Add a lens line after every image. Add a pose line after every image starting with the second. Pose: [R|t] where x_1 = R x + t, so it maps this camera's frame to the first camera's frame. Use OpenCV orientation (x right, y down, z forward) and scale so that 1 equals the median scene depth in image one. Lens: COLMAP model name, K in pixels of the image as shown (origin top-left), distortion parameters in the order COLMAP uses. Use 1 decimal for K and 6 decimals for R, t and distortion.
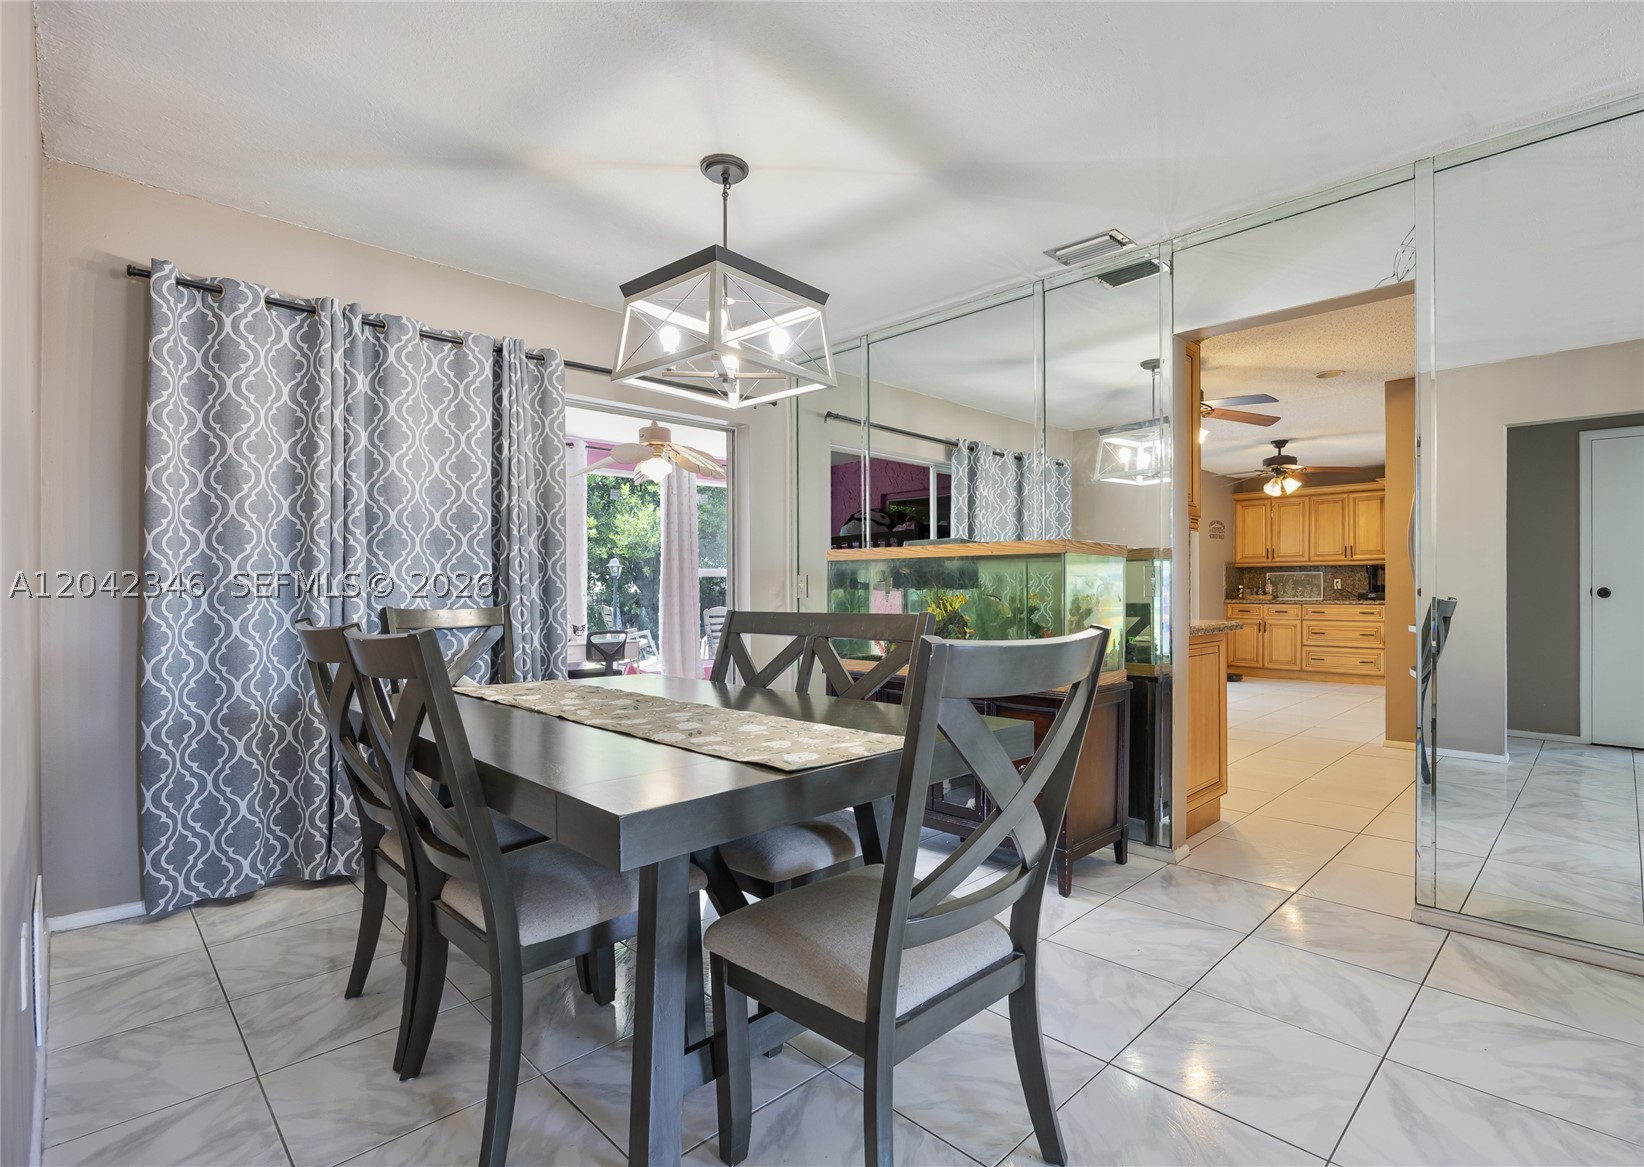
lens RADIAL K [[779.4, 0, 824.6], [0, 779.4, 591.9], [0, 0, 1]] dist [-0.002631, -0.000278]
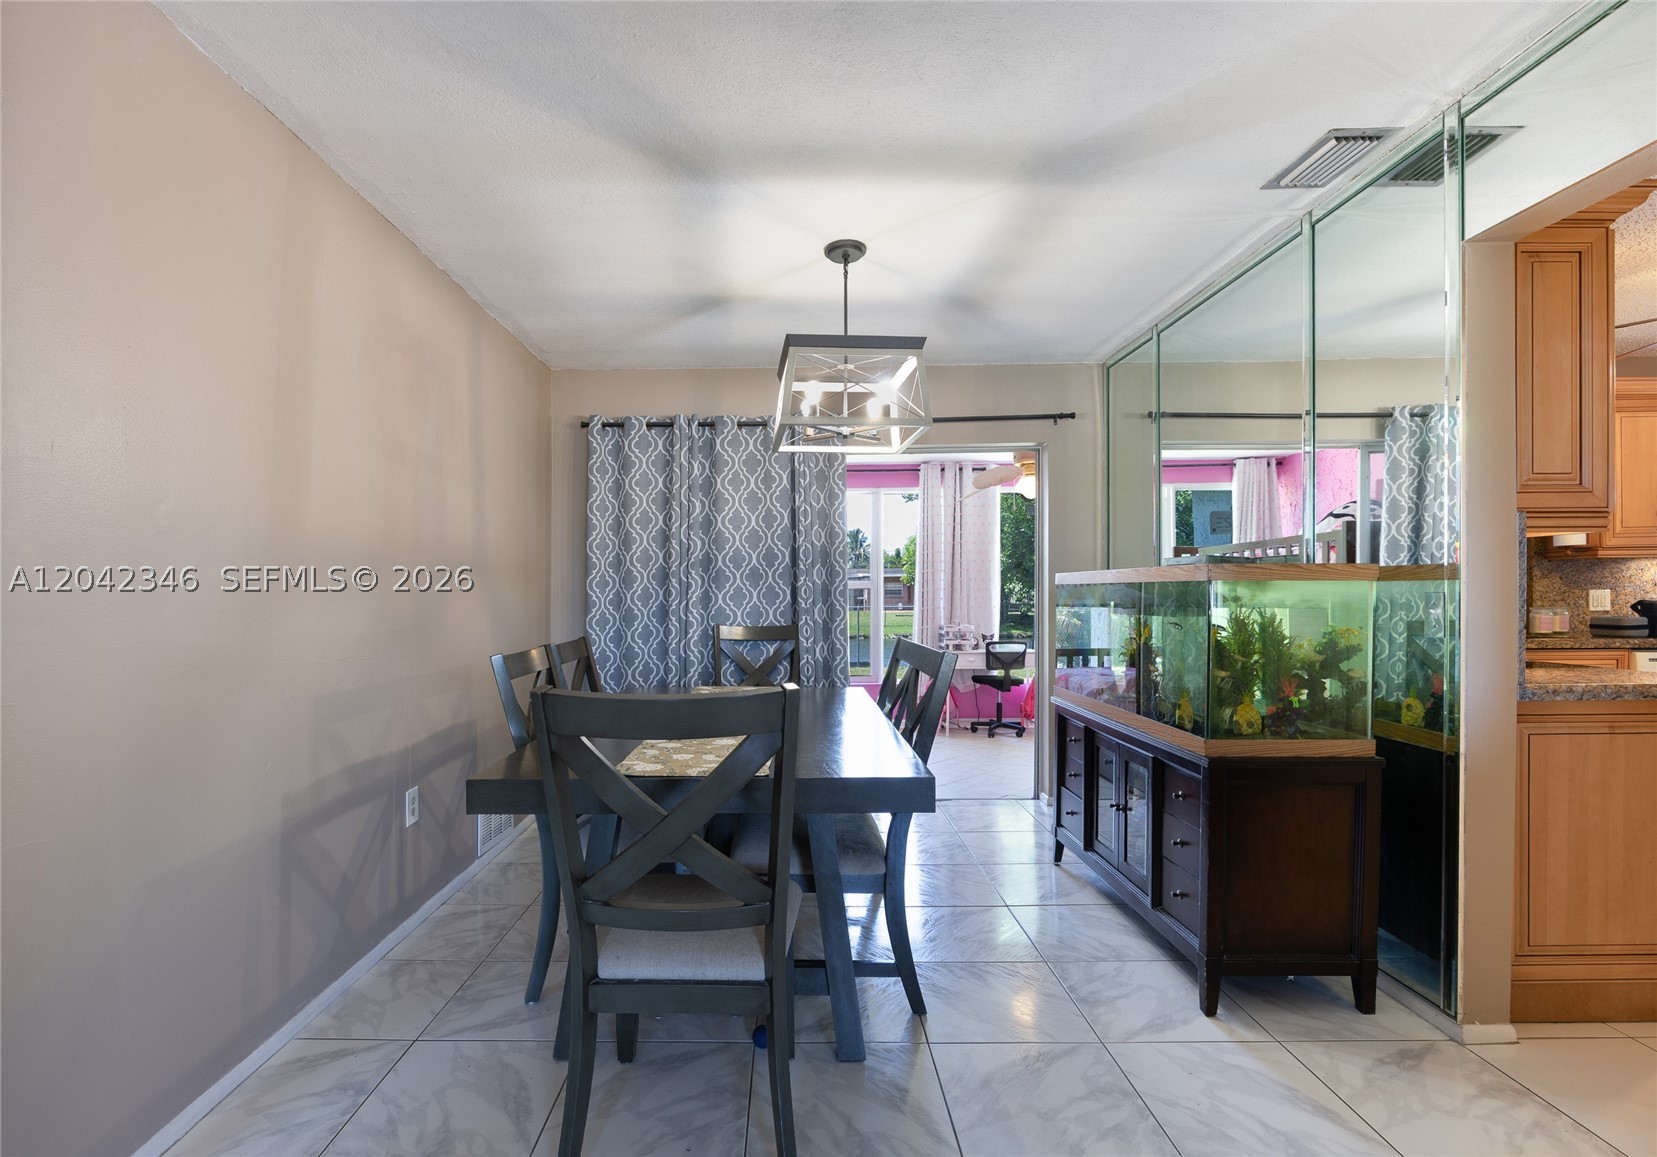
lens RADIAL K [[750.2, 0, 794.5], [0, 750.2, 587.4], [0, 0, 1]] dist [0.000754, -0.000250]
pose [[0.703630, -0.010572, -0.710488, 0.543596], [0.004715, 0.999937, -0.010210, -0.035492], [0.710551, 0.003834, 0.703635, 0.161962]]
